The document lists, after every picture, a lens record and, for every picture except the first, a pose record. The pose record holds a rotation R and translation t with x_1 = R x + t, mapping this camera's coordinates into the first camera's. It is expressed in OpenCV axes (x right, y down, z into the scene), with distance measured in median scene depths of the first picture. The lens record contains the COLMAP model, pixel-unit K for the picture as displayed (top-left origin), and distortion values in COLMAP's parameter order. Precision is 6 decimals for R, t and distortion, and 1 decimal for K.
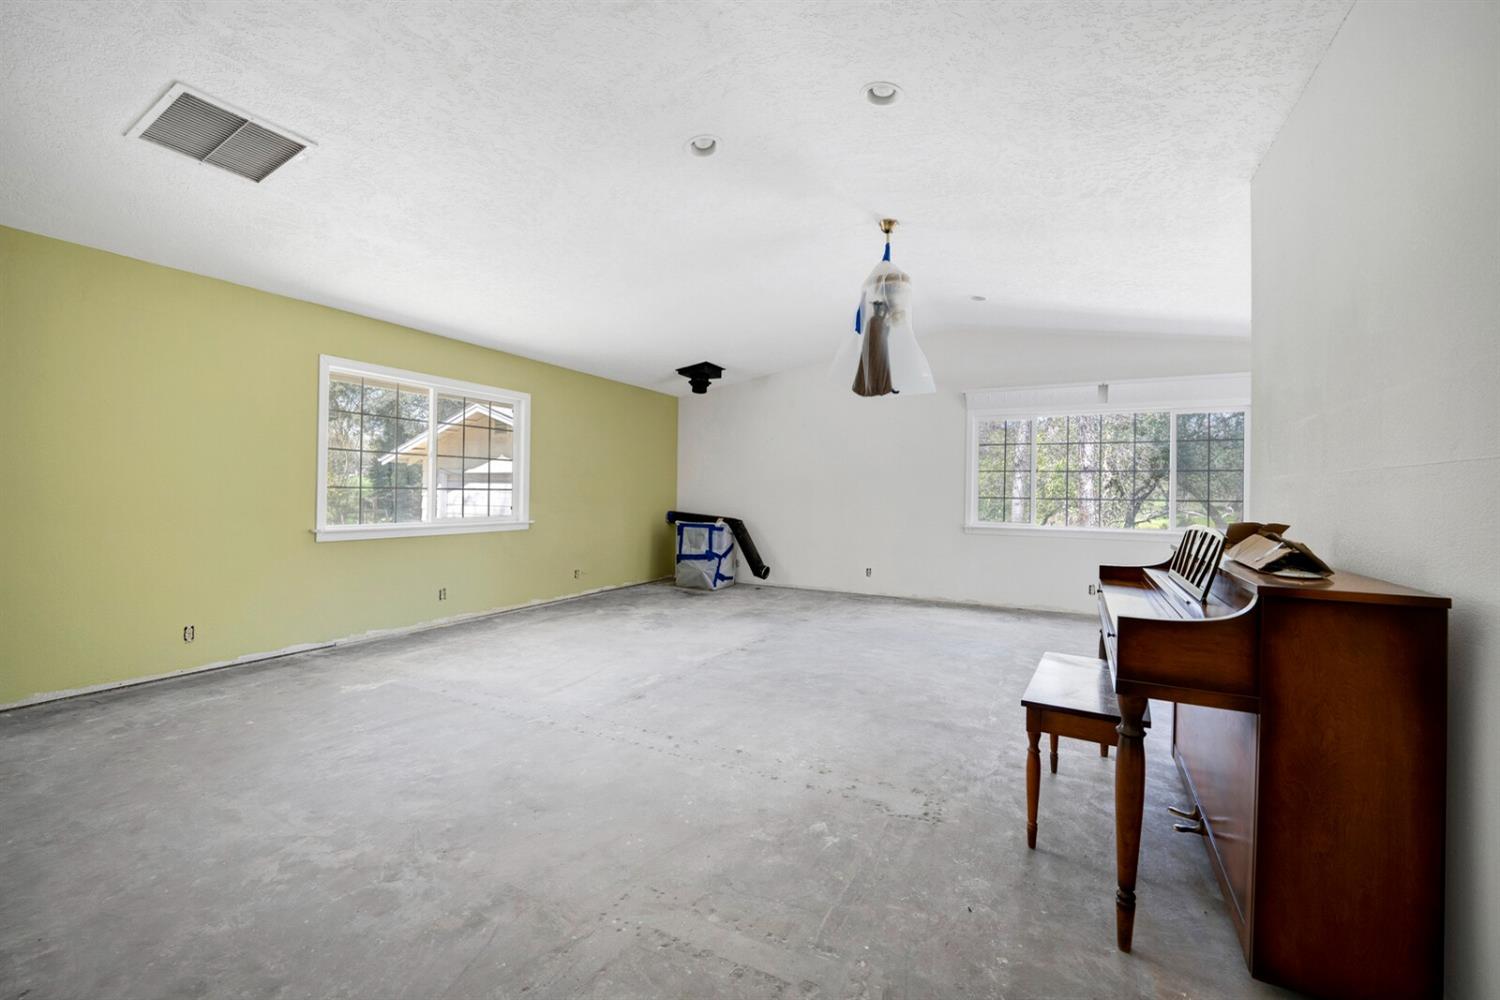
lens RADIAL K [[620.7, 0, 751.1], [0, 620.7, 492.7], [0, 0, 1]] dist [-0.012266, -0.000822]
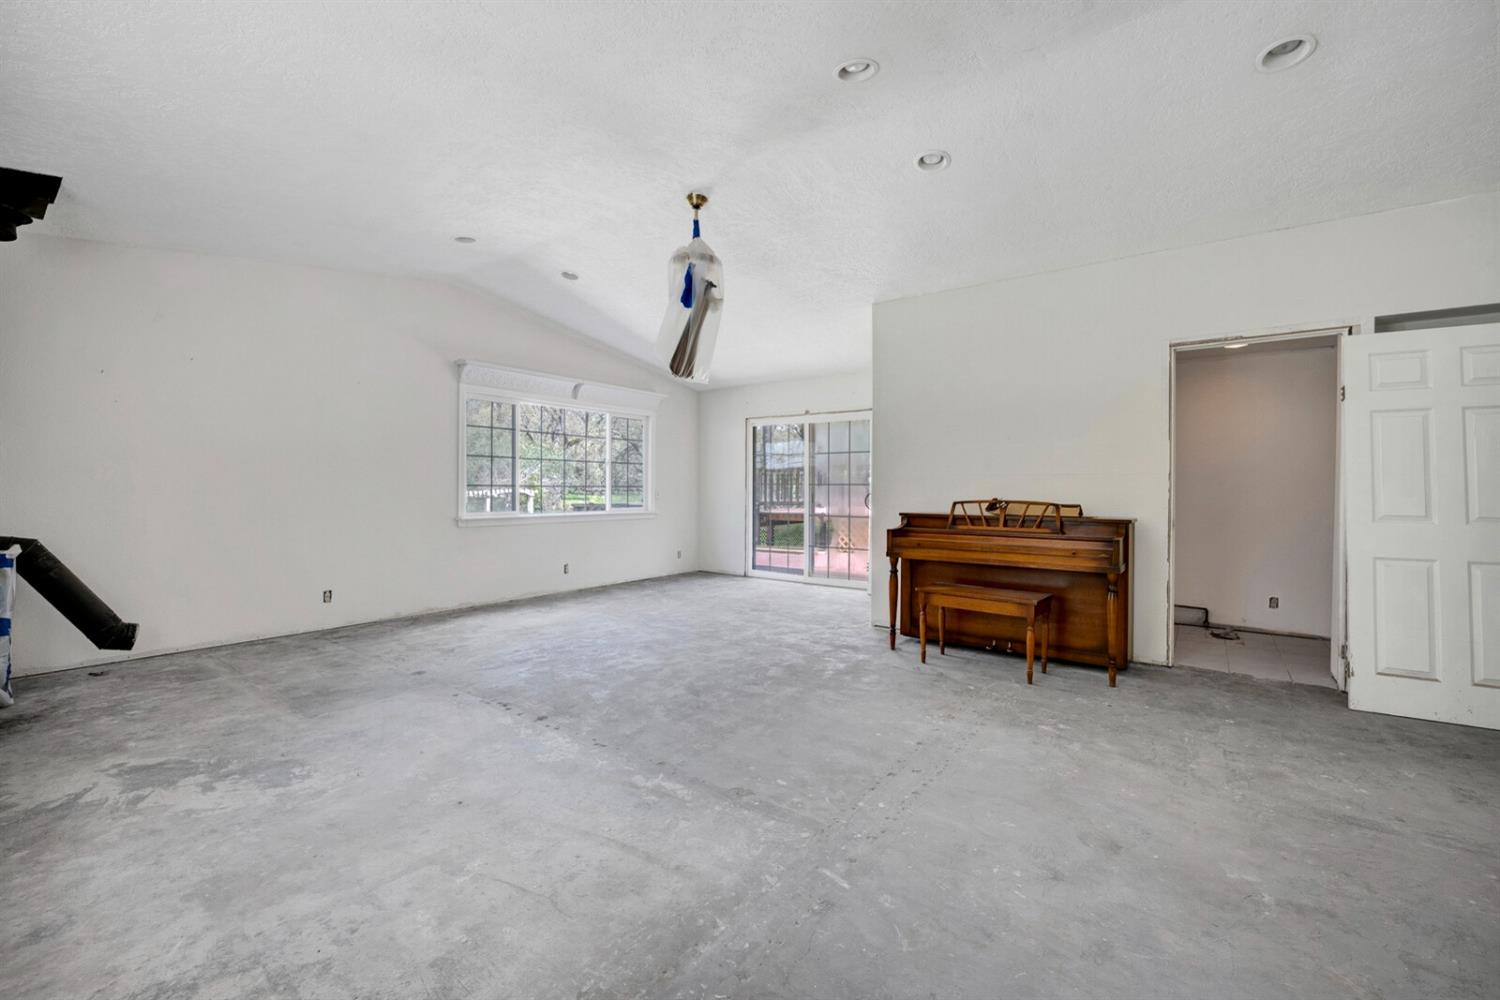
lens RADIAL K [[620.7, 0, 751.1], [0, 620.7, 492.7], [0, 0, 1]] dist [-0.012266, -0.000822]
pose [[0.155972, -0.020886, 0.987541, -0.740402], [-0.005255, 0.999745, 0.021974, -0.005084], [-0.987747, -0.008617, 0.155823, 0.796069]]
